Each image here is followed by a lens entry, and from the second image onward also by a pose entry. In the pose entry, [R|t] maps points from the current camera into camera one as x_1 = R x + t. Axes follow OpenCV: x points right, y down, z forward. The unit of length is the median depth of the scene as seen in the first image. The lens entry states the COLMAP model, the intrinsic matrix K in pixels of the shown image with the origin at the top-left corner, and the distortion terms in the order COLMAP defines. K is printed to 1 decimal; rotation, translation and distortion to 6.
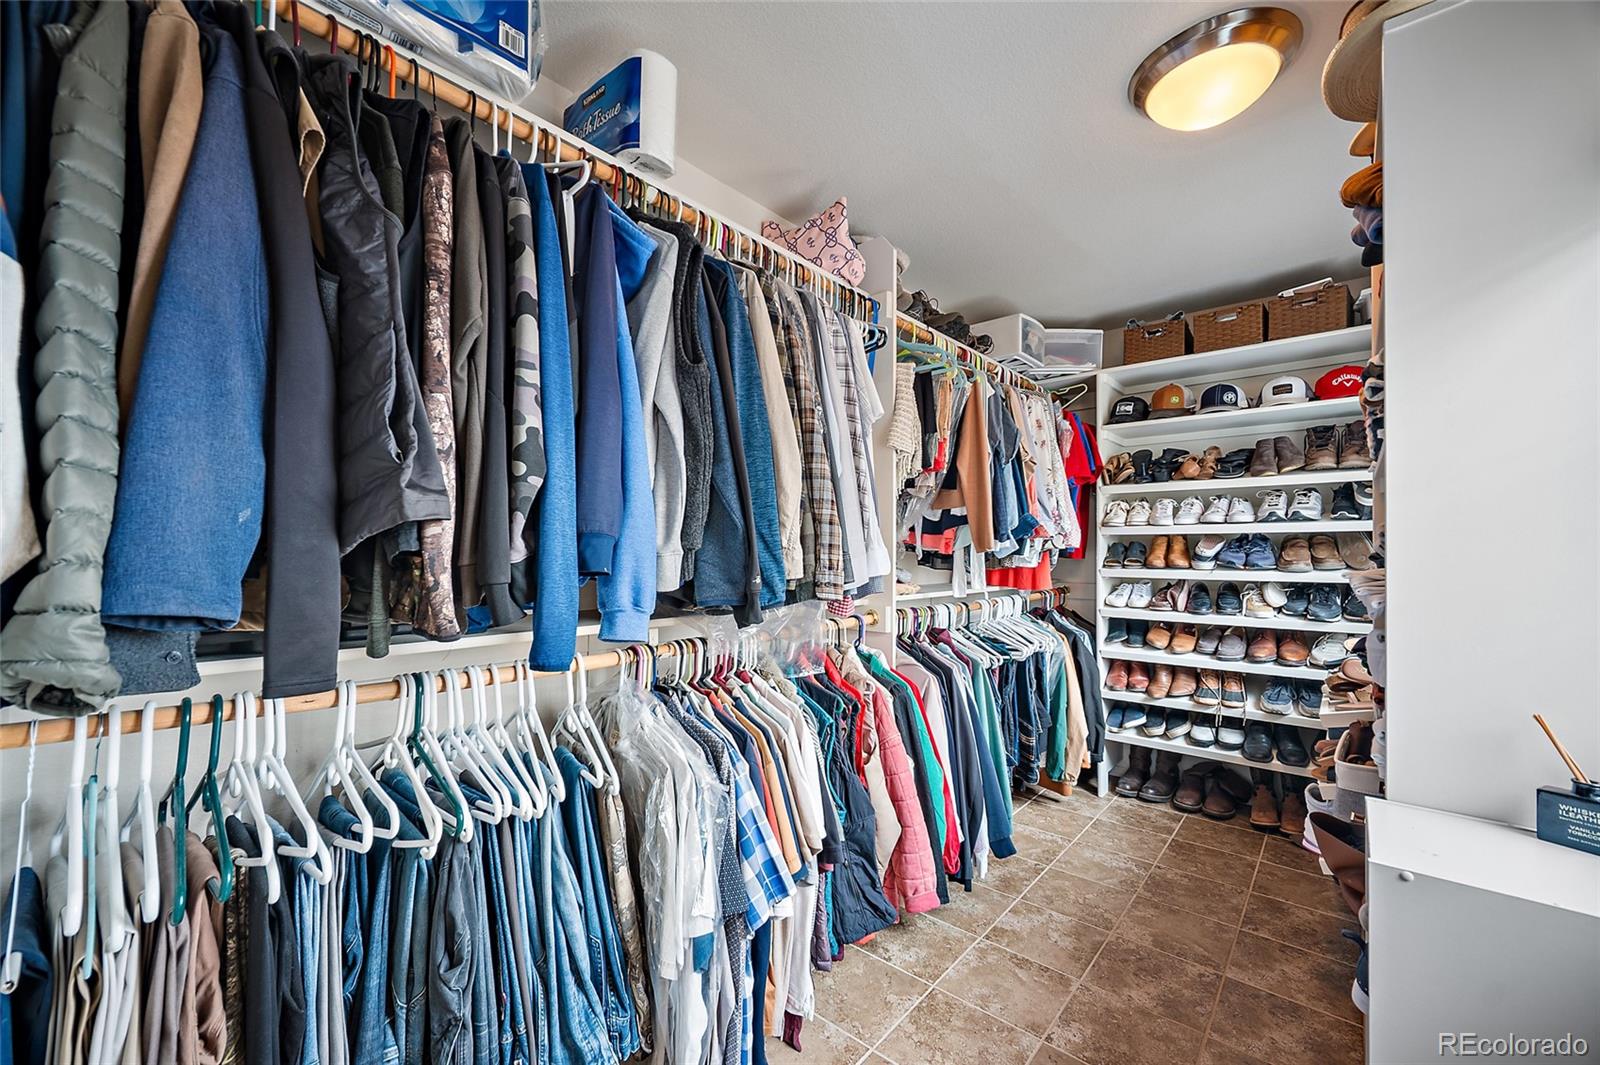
lens RADIAL K [[631.0, 0, 782.6], [0, 631.0, 550.5], [0, 0, 1]] dist [-0.002384, -0.000203]
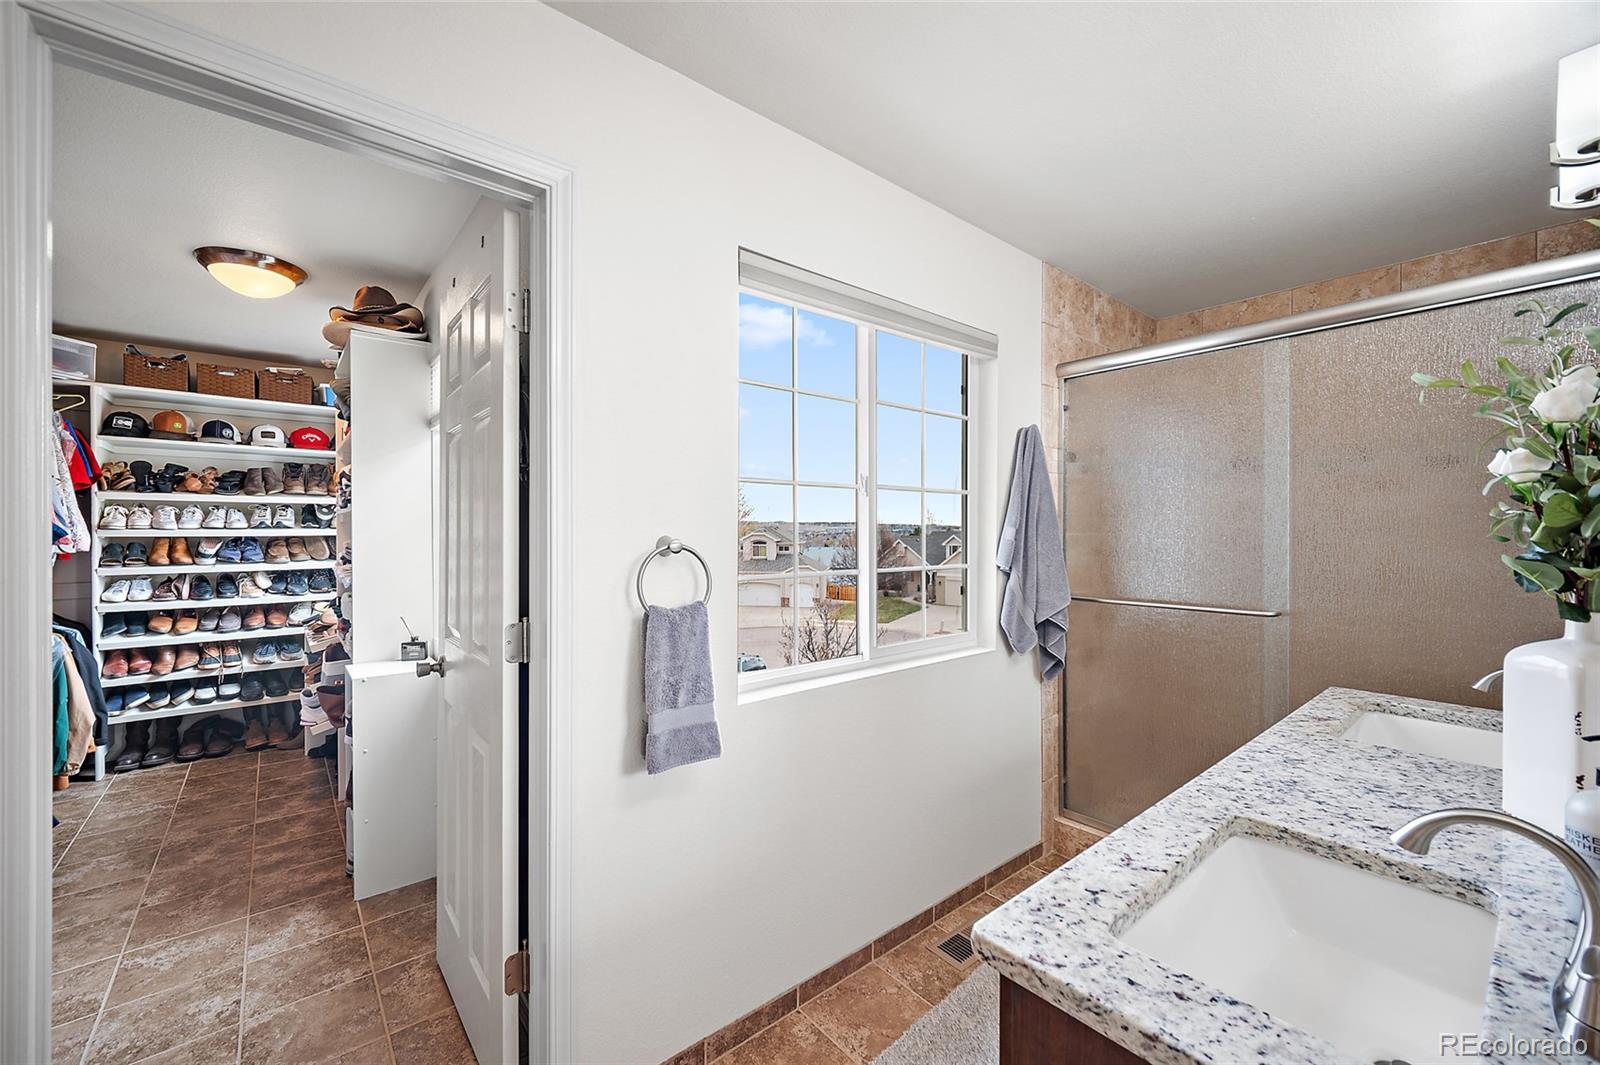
lens RADIAL K [[631.0, 0, 798.6], [0, 631.0, 532.6], [0, 0, 1]] dist [-0.002384, -0.000203]
pose [[0.141806, -0.004801, 0.989883, -0.418122], [0.000190, 0.999988, 0.004823, -0.040061], [-0.989894, -0.000496, 0.141805, -0.362598]]
